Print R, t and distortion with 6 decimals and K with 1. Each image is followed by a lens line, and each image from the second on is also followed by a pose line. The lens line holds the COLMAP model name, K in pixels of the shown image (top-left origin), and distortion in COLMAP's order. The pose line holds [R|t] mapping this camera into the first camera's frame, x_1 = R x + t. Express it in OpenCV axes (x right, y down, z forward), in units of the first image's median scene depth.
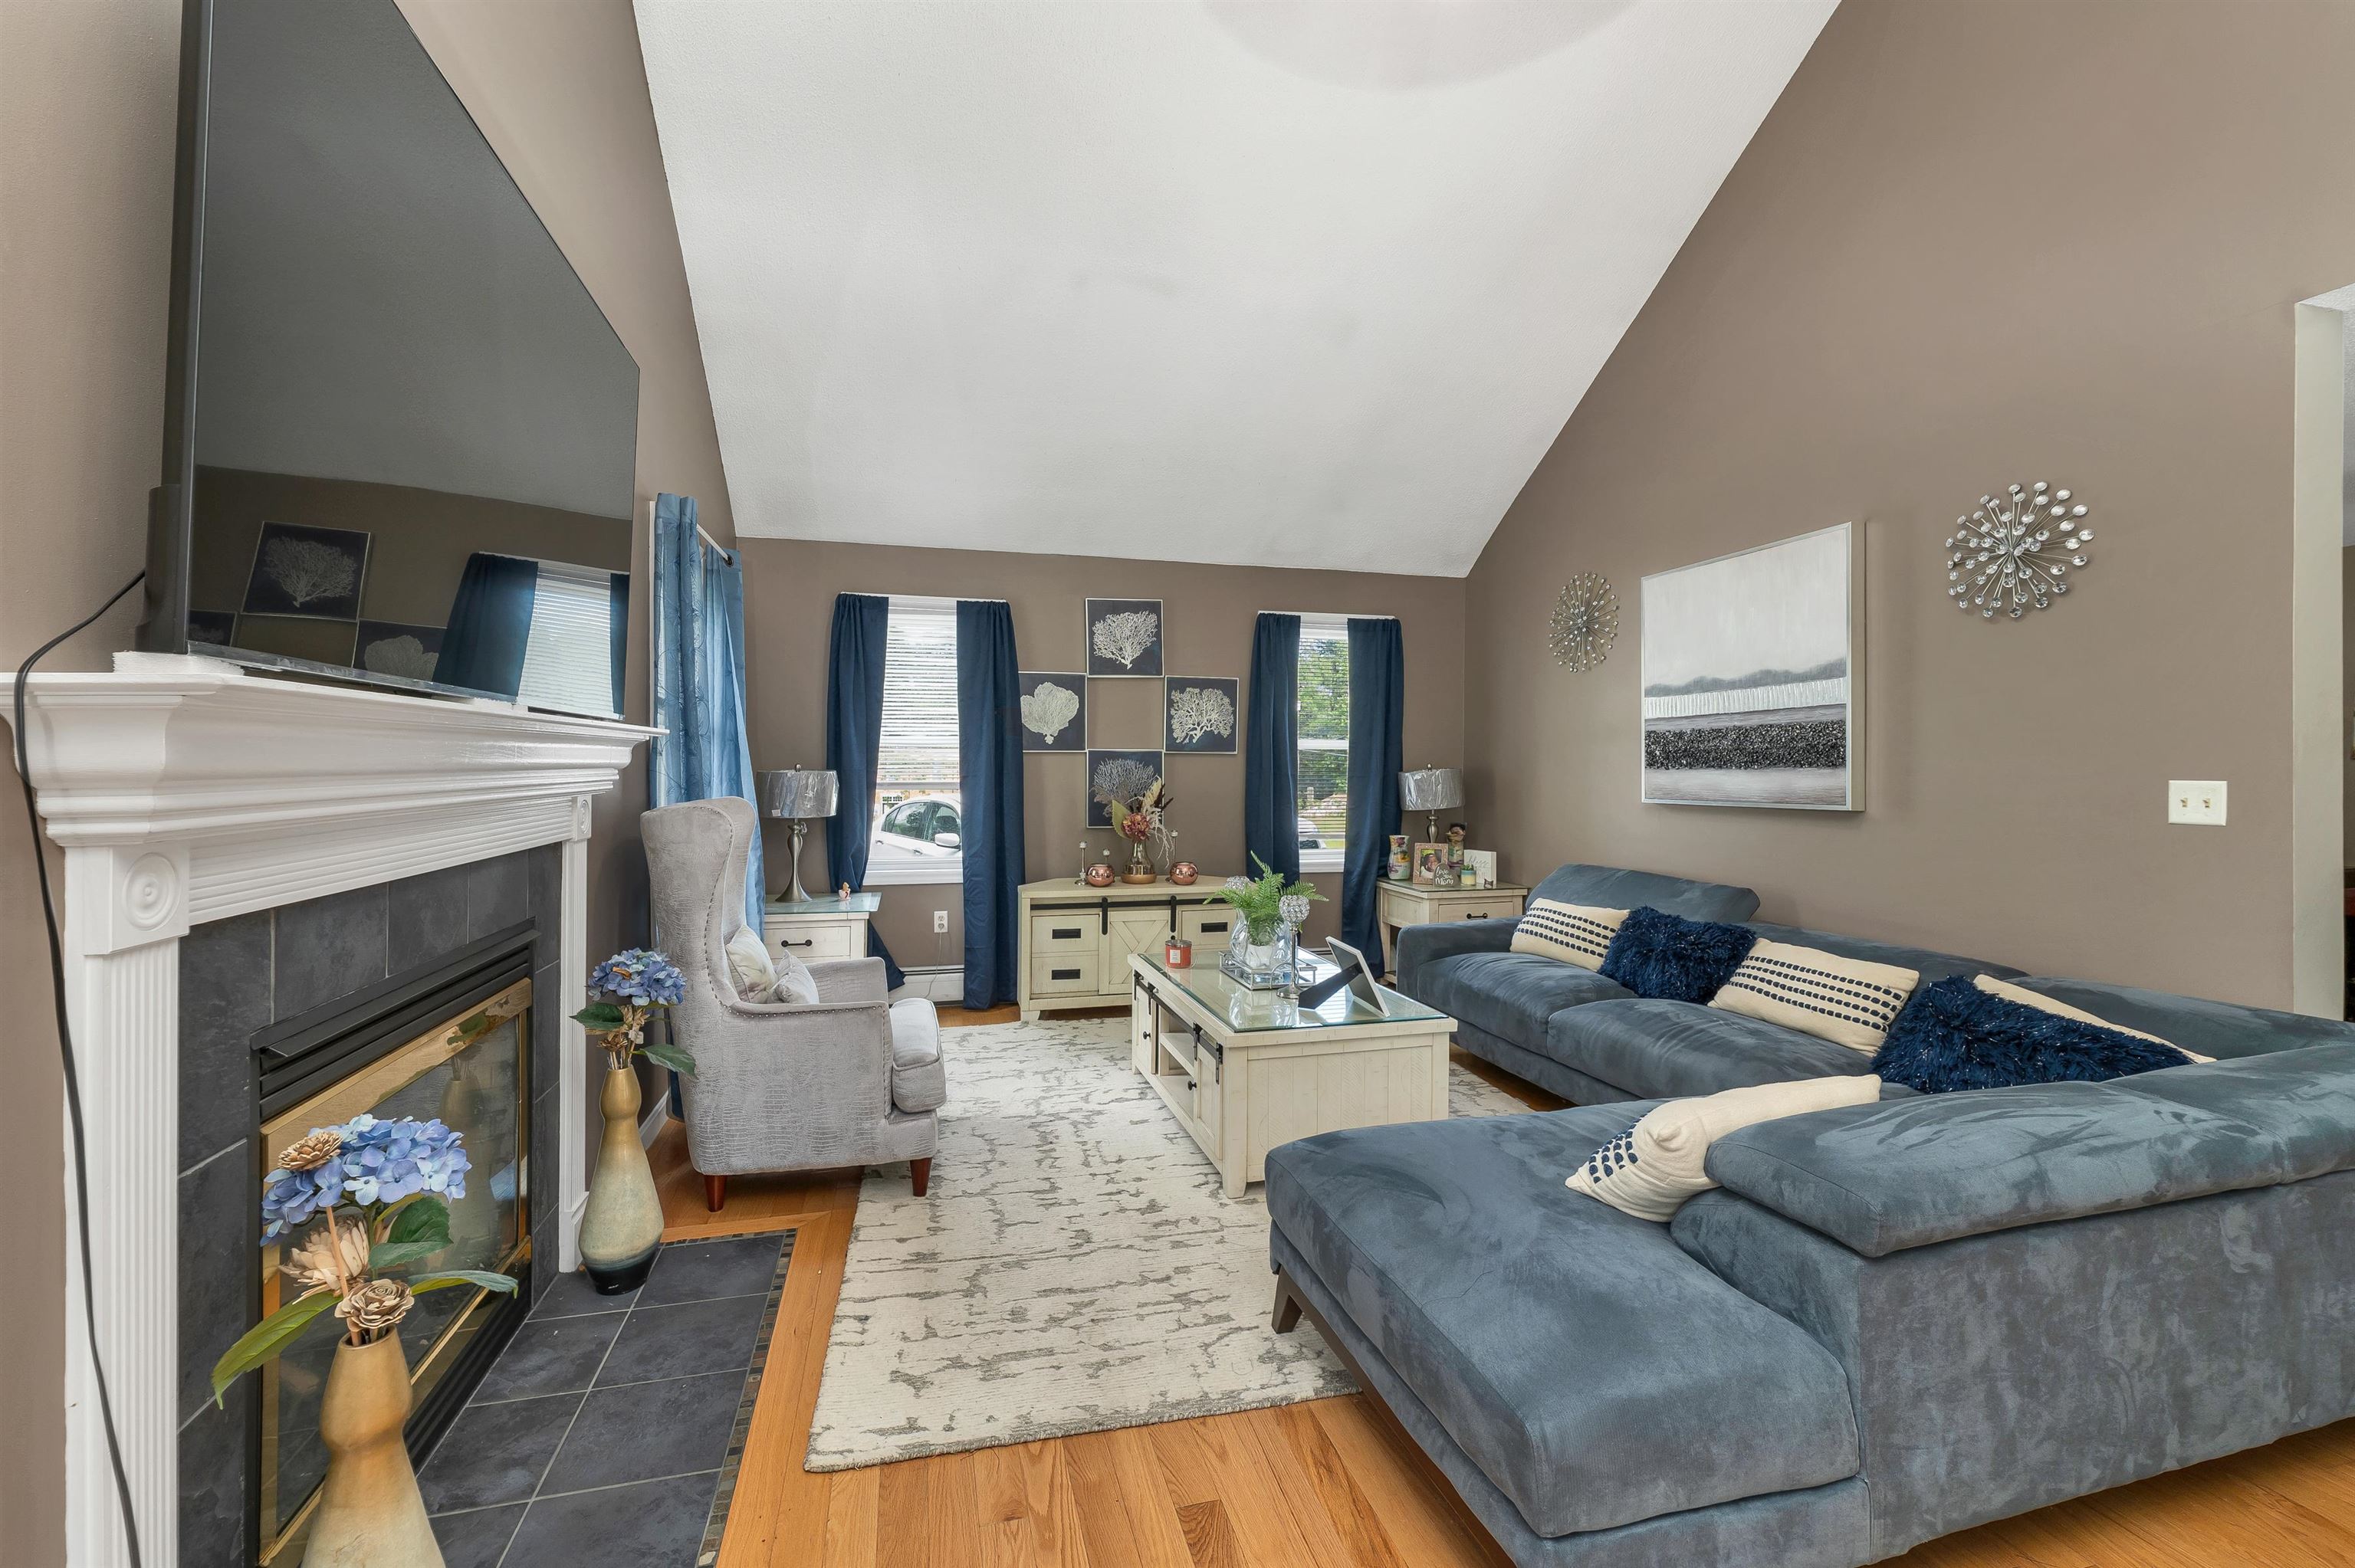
lens RADIAL K [[982.9, 0, 1170.6], [0, 982.9, 775.3], [0, 0, 1]] dist [0.002794, -0.000785]
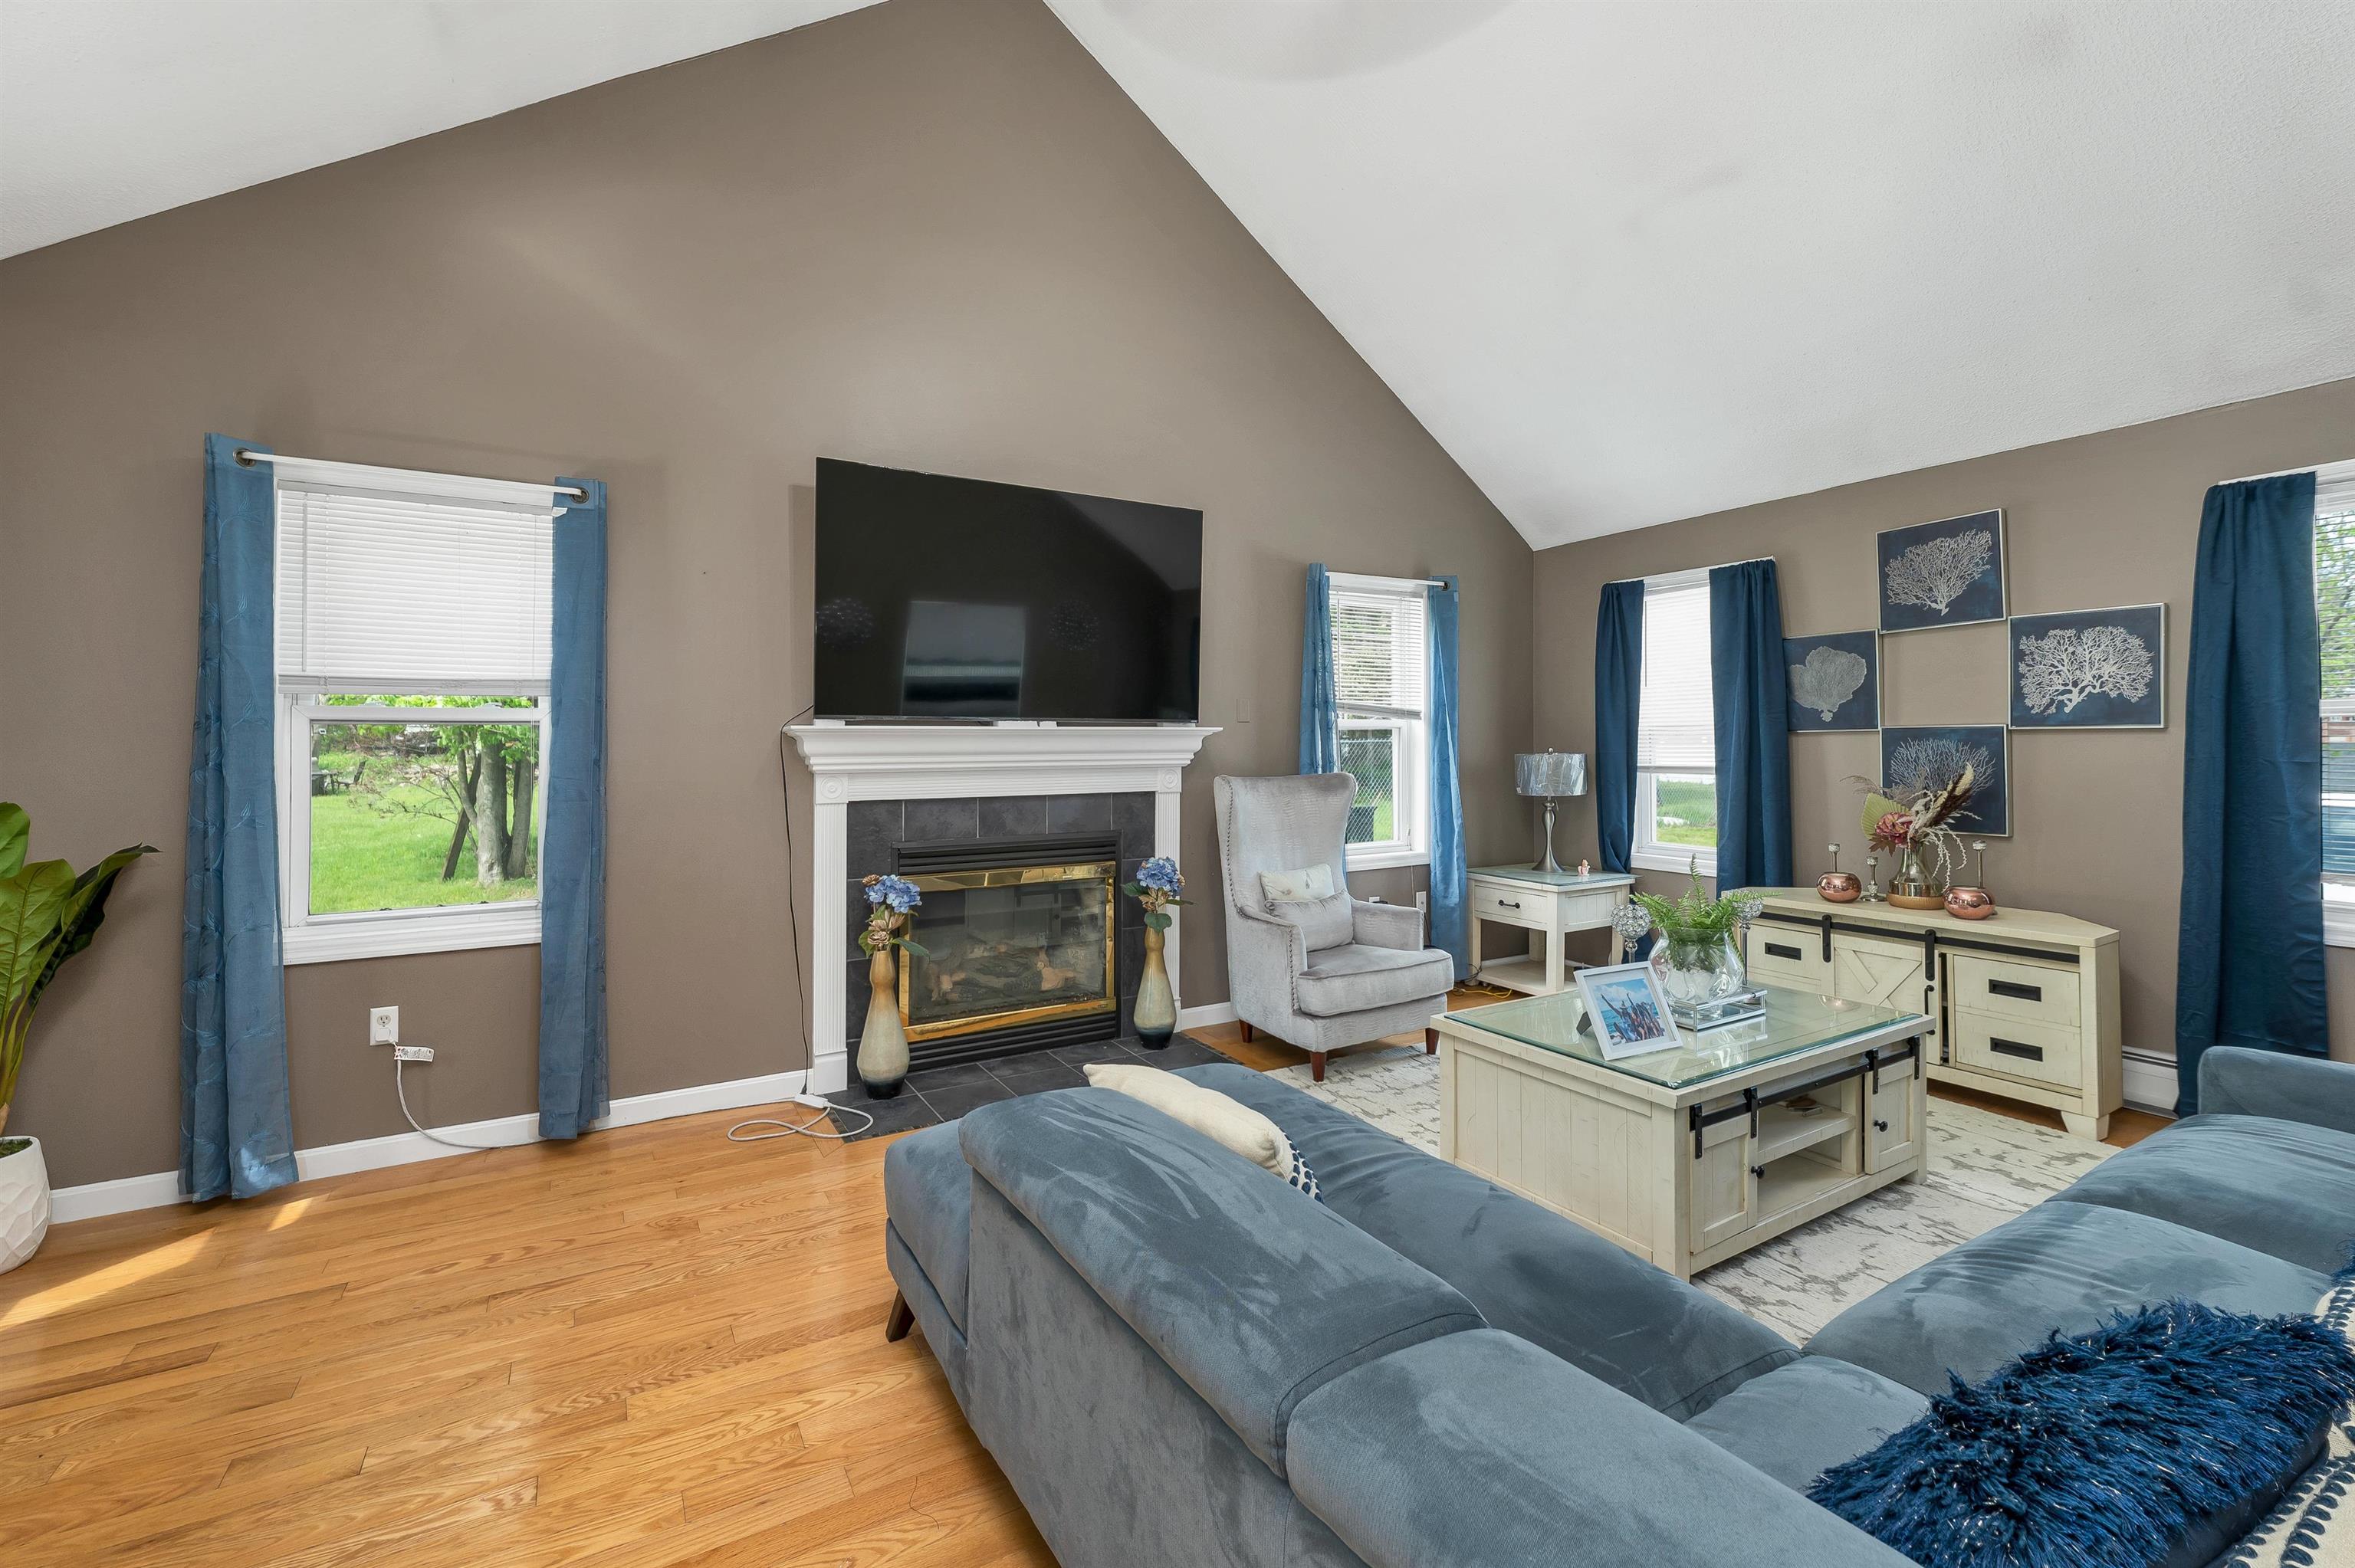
lens RADIAL K [[982.9, 0, 1130.8], [0, 982.9, 735.4], [0, 0, 1]] dist [0.002794, -0.000785]
pose [[0.246439, -0.016300, -0.969021, 0.507606], [-0.006507, 0.999808, -0.018473, -0.001746], [0.969136, 0.010858, 0.246286, 0.233592]]
